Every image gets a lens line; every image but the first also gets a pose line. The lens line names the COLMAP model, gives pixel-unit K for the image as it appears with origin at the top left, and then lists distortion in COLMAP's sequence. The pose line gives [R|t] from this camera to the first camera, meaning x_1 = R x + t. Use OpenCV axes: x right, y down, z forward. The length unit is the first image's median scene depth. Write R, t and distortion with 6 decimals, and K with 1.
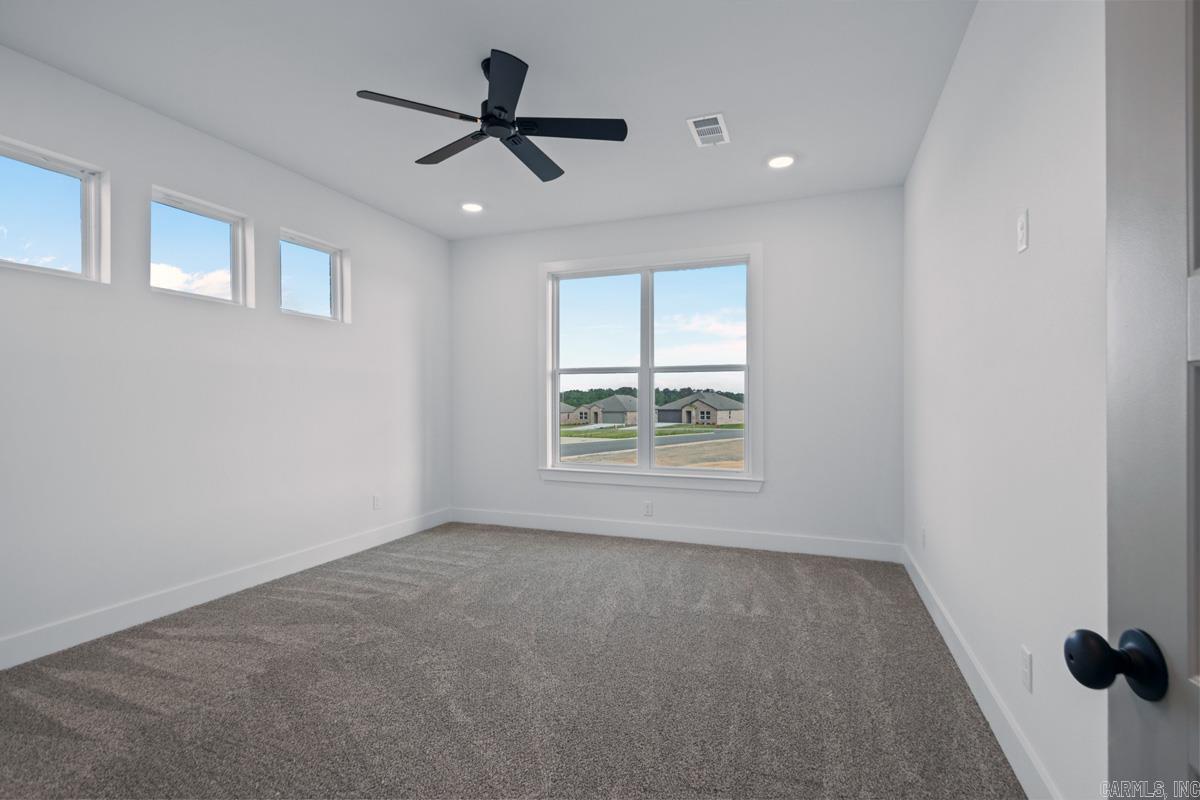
lens RADIAL K [[559.8, 0, 605.3], [0, 559.8, 401.8], [0, 0, 1]] dist [0.029457, -0.007320]
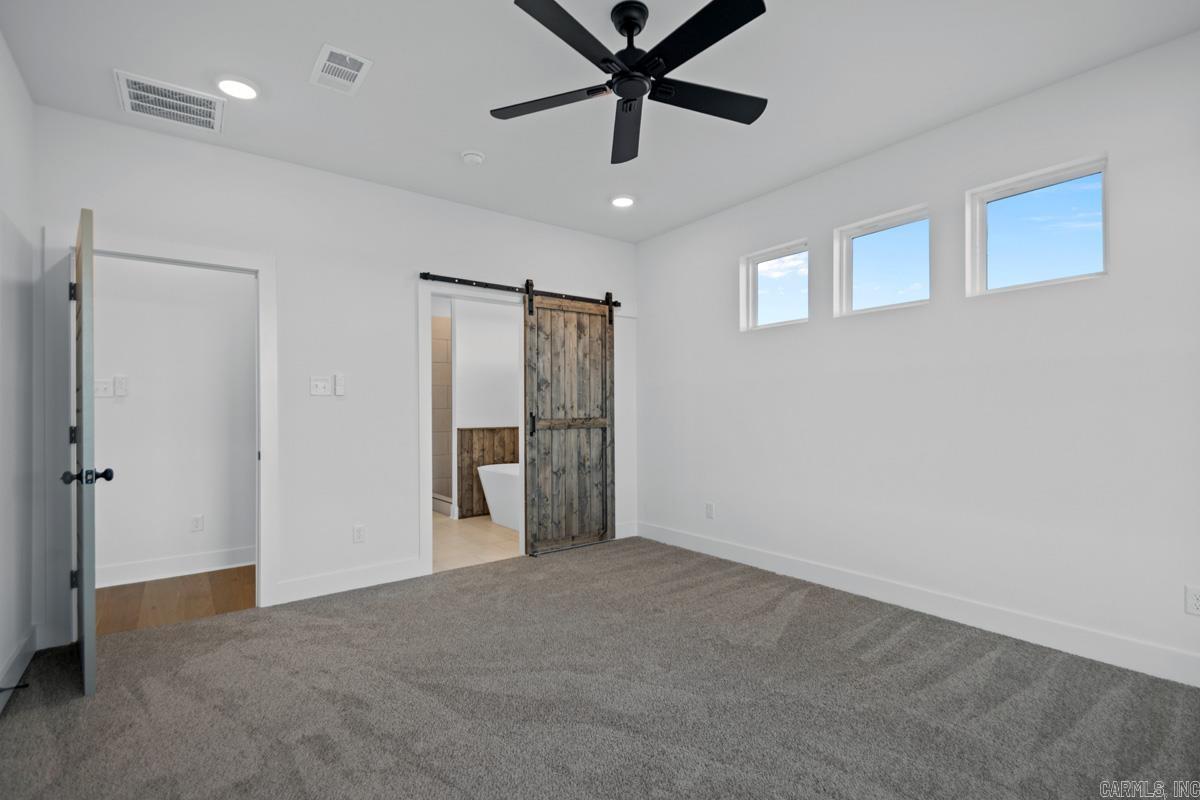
lens RADIAL K [[559.8, 0, 607.1], [0, 559.8, 405.9], [0, 0, 1]] dist [0.029457, -0.007320]
pose [[-0.518844, 0.001059, -0.854868, 0.434542], [0.003610, 0.999993, -0.000953, -0.005650], [0.854862, -0.003581, -0.518844, 1.090329]]
